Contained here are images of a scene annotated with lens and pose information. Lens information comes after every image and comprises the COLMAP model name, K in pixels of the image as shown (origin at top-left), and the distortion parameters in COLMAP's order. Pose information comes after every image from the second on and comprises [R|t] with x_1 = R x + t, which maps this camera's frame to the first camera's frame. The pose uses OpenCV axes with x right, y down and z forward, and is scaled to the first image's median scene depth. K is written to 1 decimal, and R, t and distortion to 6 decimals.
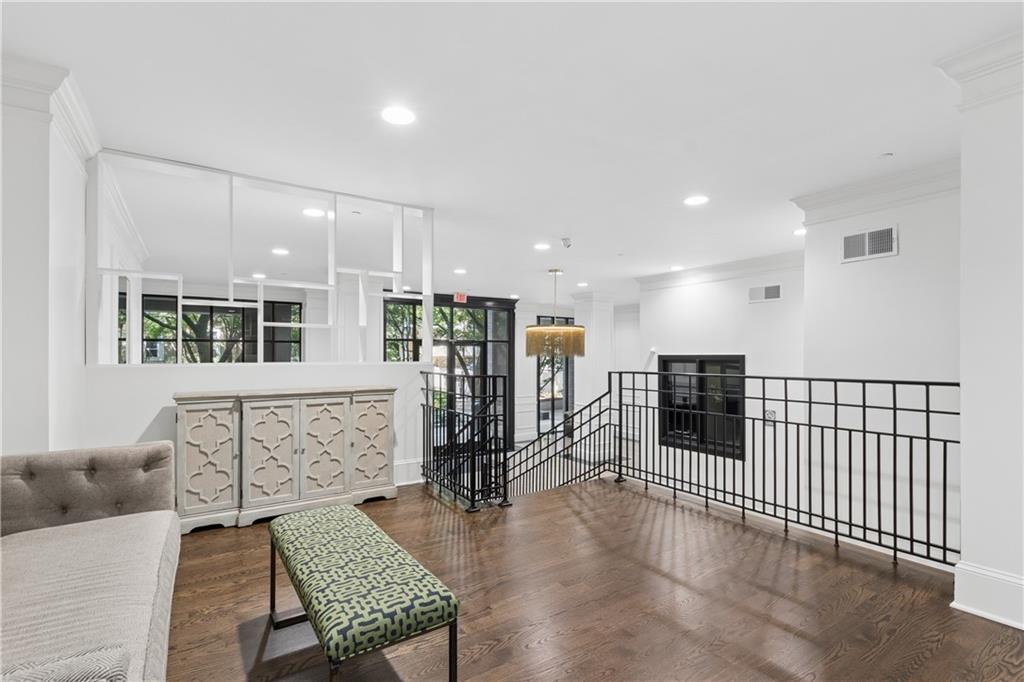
lens RADIAL K [[485.1, 0, 515.4], [0, 485.1, 352.2], [0, 0, 1]] dist [-0.000724, -0.000171]
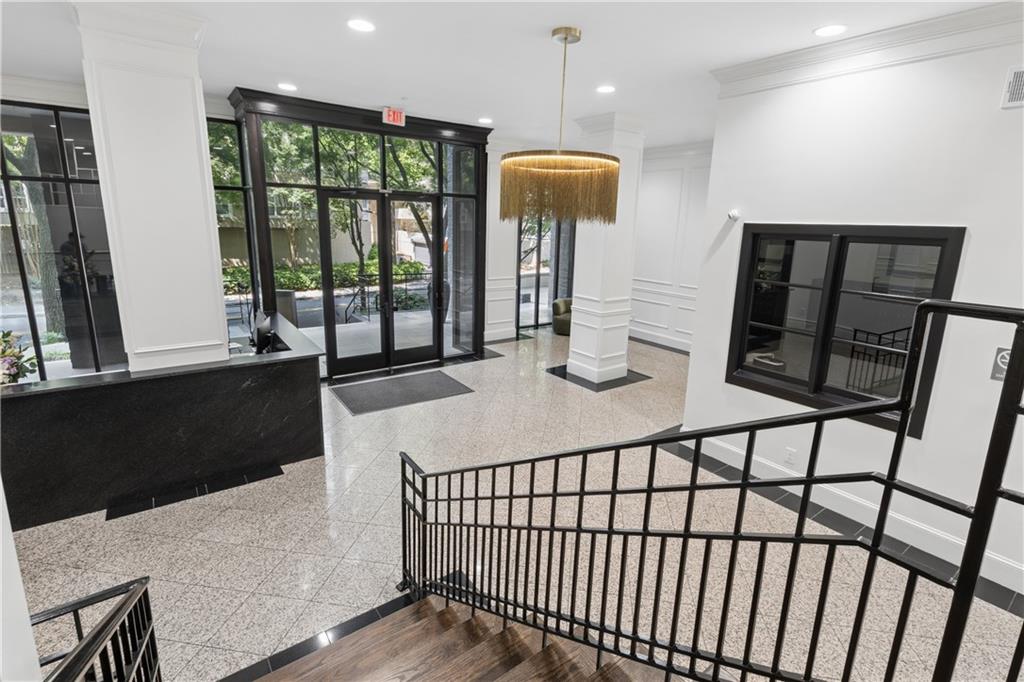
lens RADIAL K [[478.0, 0, 511.0], [0, 478.0, 324.6], [0, 0, 1]] dist [-0.000057, -0.000049]
pose [[0.999191, 0.018662, 0.035617, 0.012990], [-0.026076, 0.975000, 0.220670, 0.003573], [-0.030608, -0.221421, 0.974698, 0.329454]]
